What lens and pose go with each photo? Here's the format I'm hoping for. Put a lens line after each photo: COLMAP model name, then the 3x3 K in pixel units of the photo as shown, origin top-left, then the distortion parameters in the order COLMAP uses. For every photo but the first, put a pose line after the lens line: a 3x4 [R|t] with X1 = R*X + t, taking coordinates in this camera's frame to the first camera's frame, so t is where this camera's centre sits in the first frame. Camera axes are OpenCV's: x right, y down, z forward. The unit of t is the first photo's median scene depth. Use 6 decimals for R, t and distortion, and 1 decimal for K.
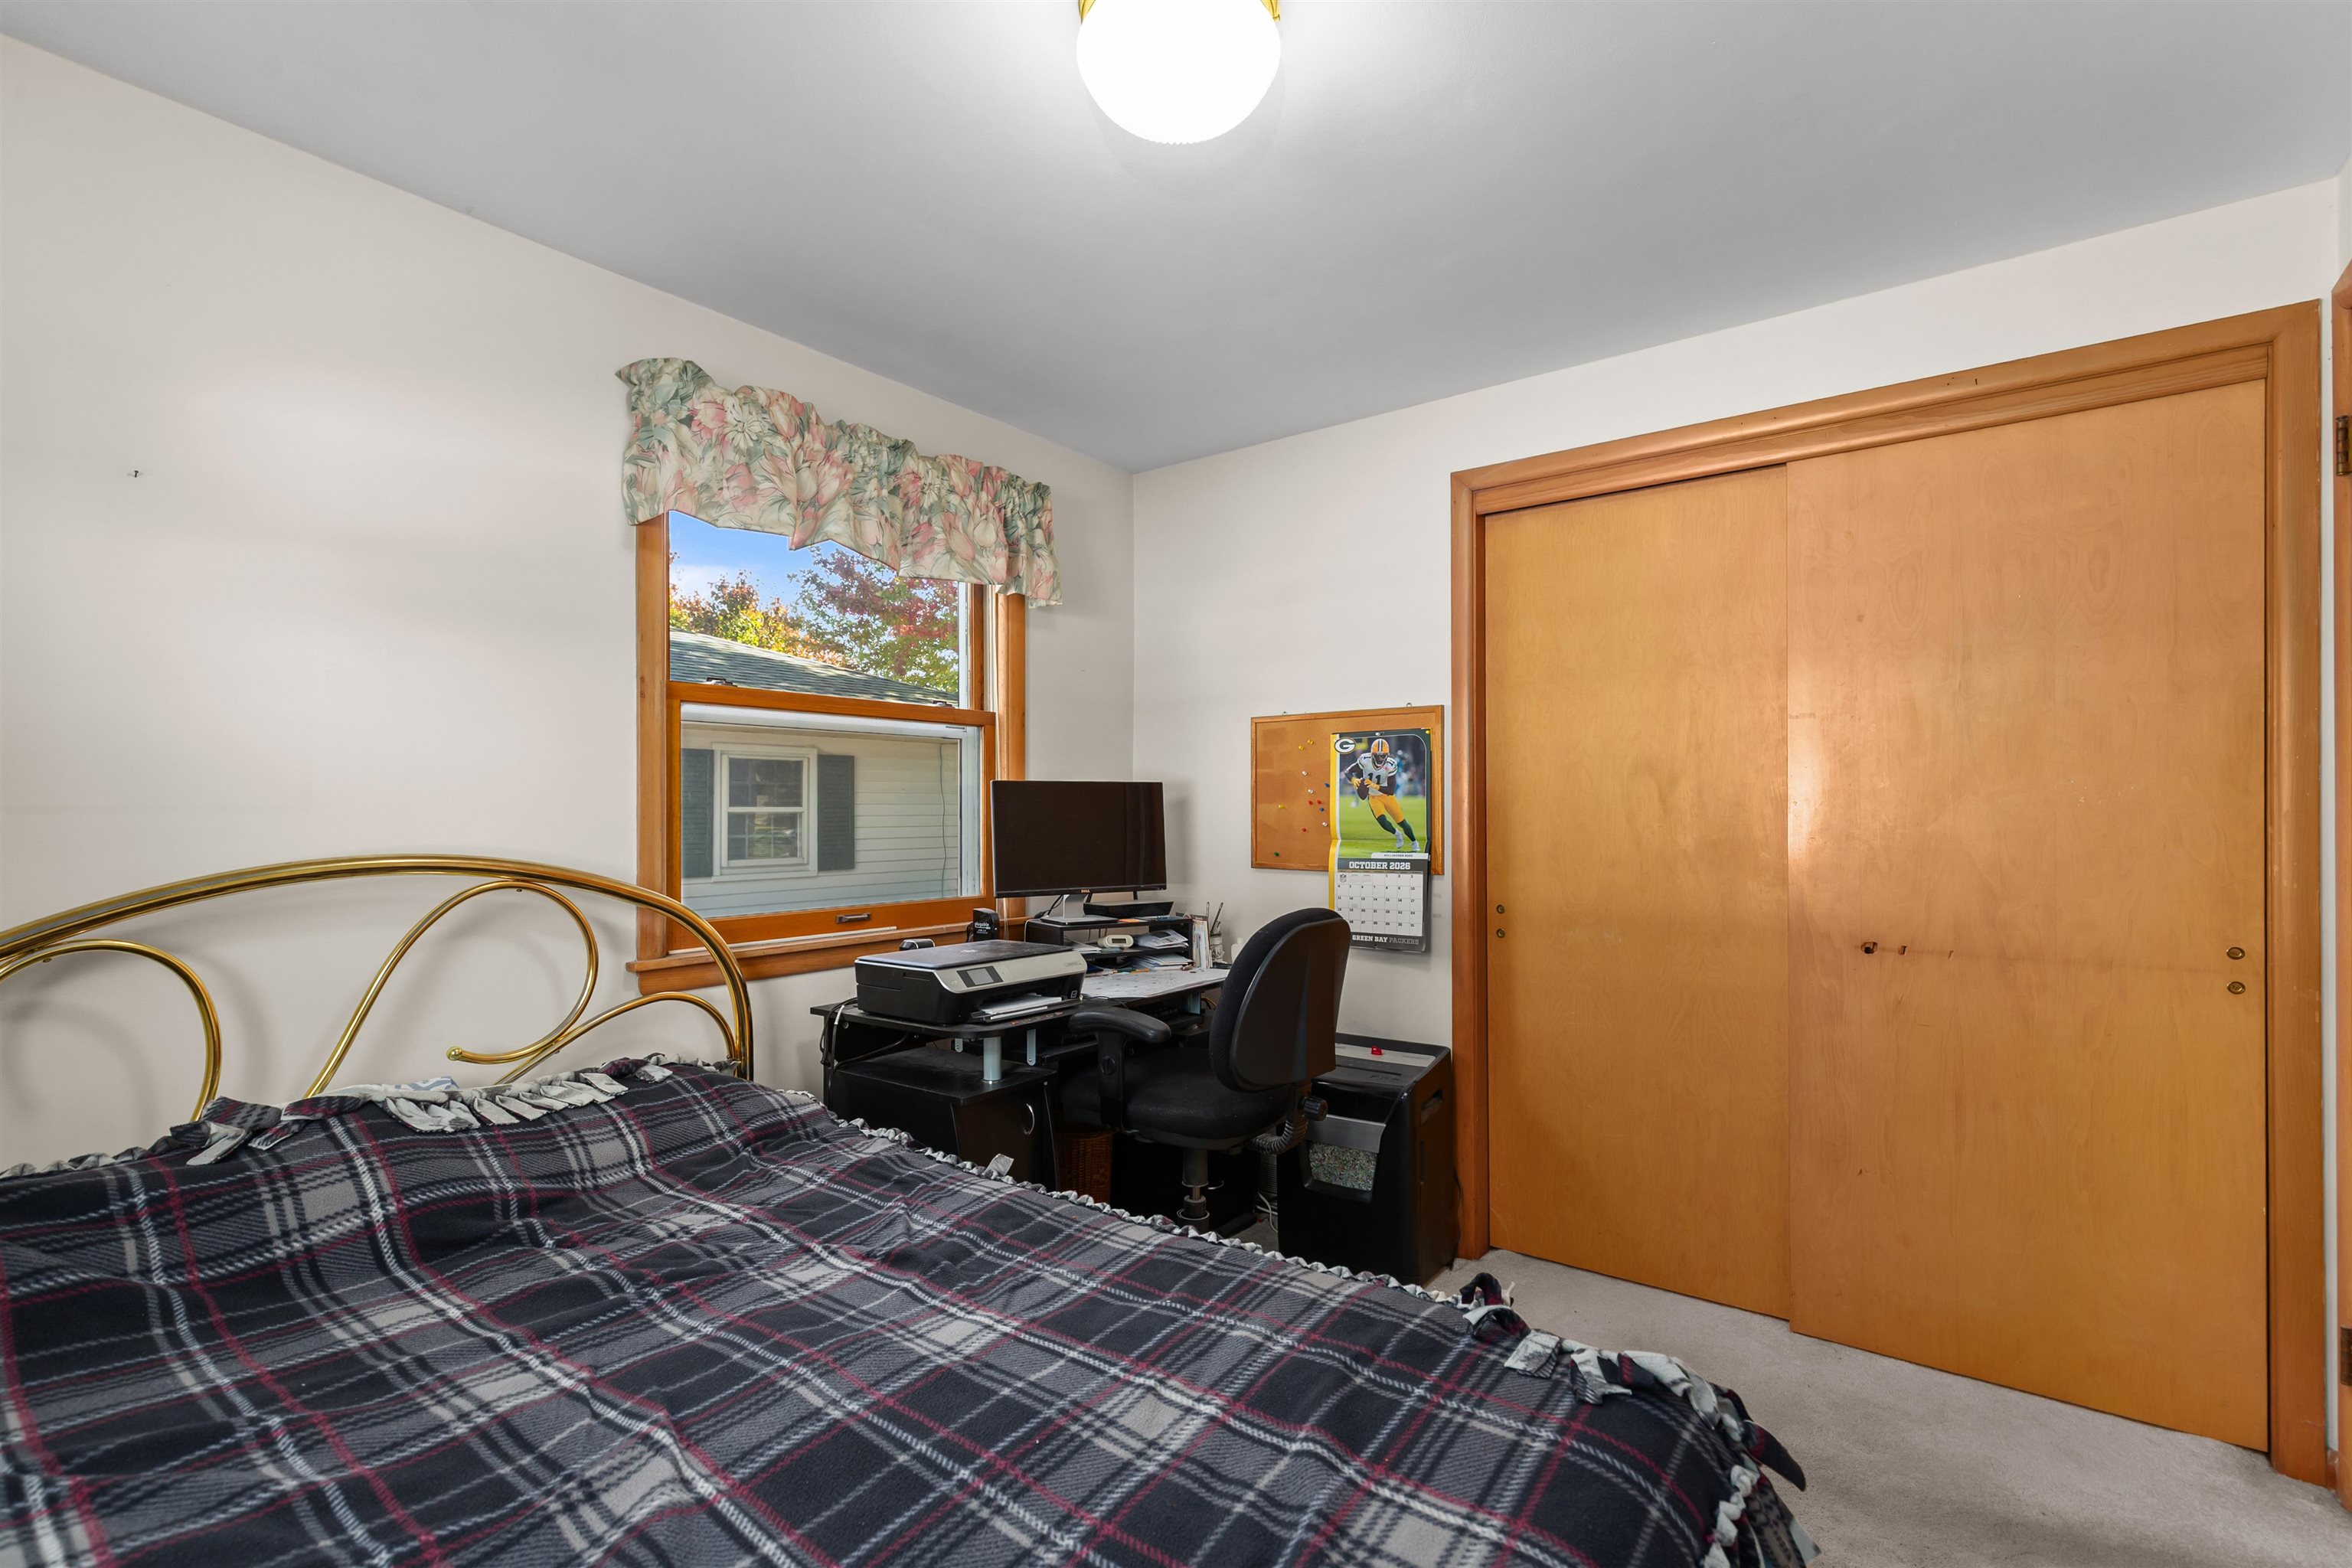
lens RADIAL K [[1065.1, 0, 1175.5], [0, 1065.1, 829.5], [0, 0, 1]] dist [0.016945, -0.000118]
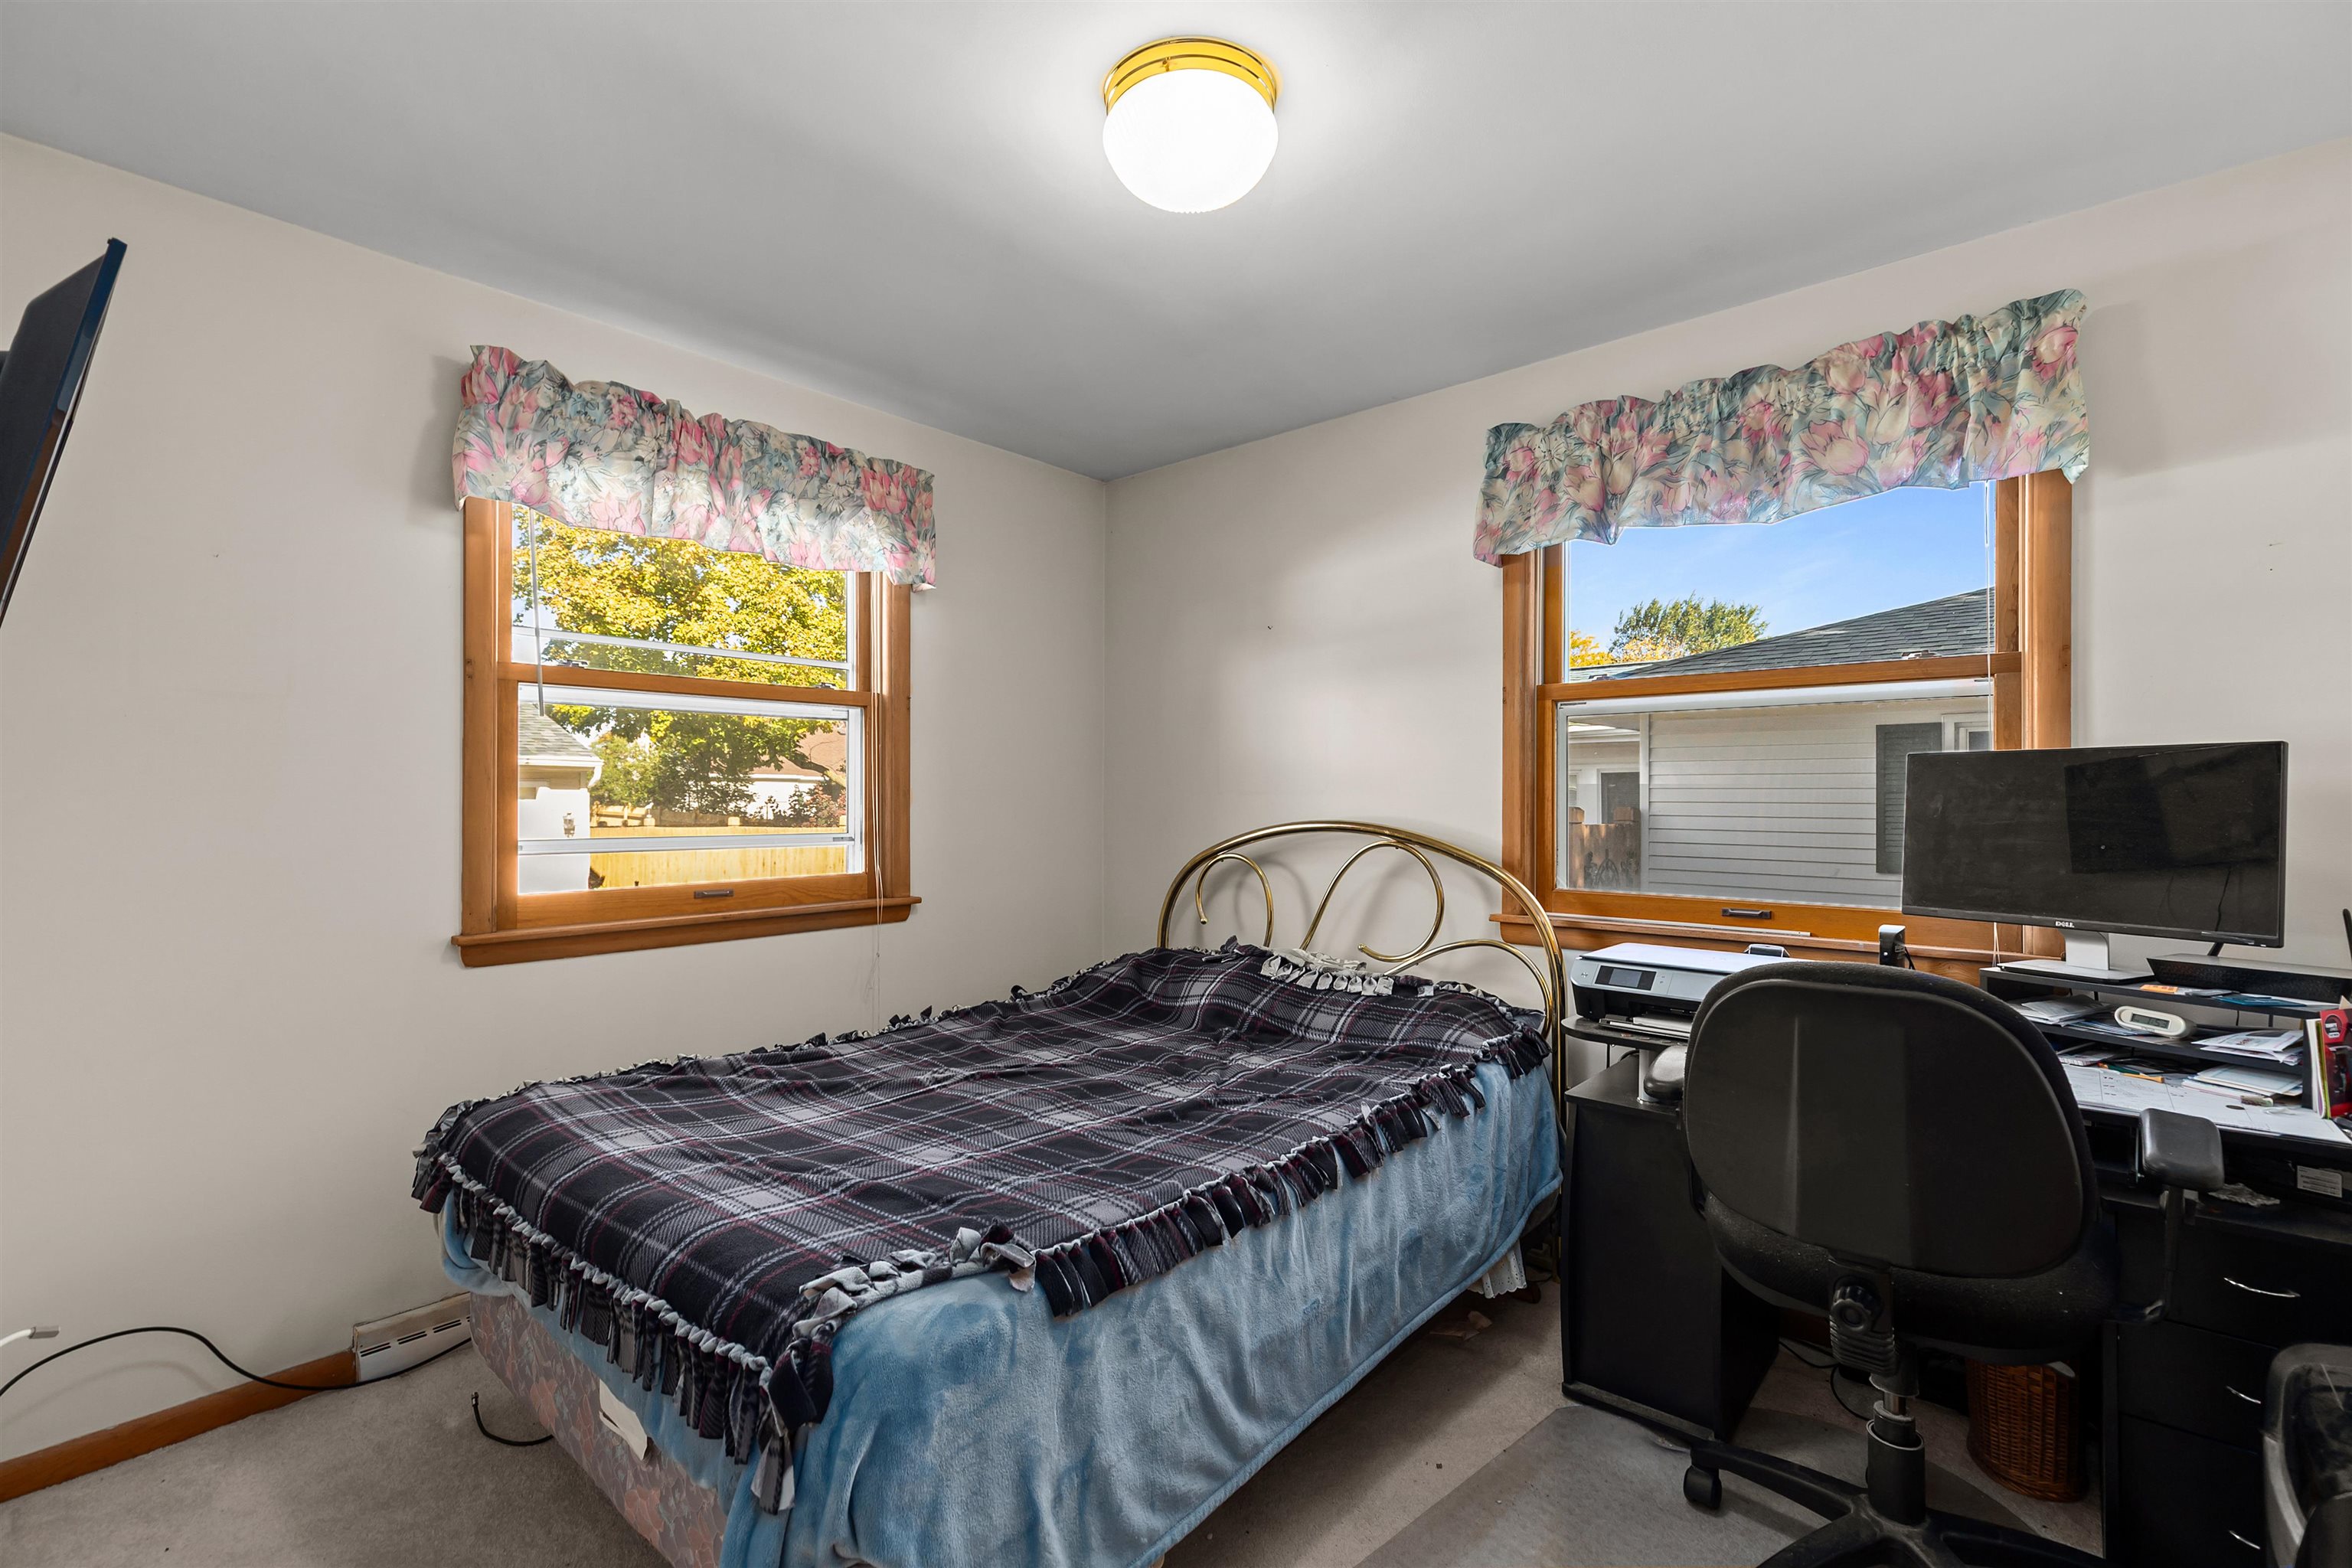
lens RADIAL K [[1057.8, 0, 1172.7], [0, 1057.8, 794.0], [0, 0, 1]] dist [0.009843, -0.001229]
pose [[-0.063966, -0.001666, -0.997951, 0.737645], [-0.022763, 0.999741, -0.000210, -0.007685], [0.997692, 0.022703, -0.063988, 0.679080]]
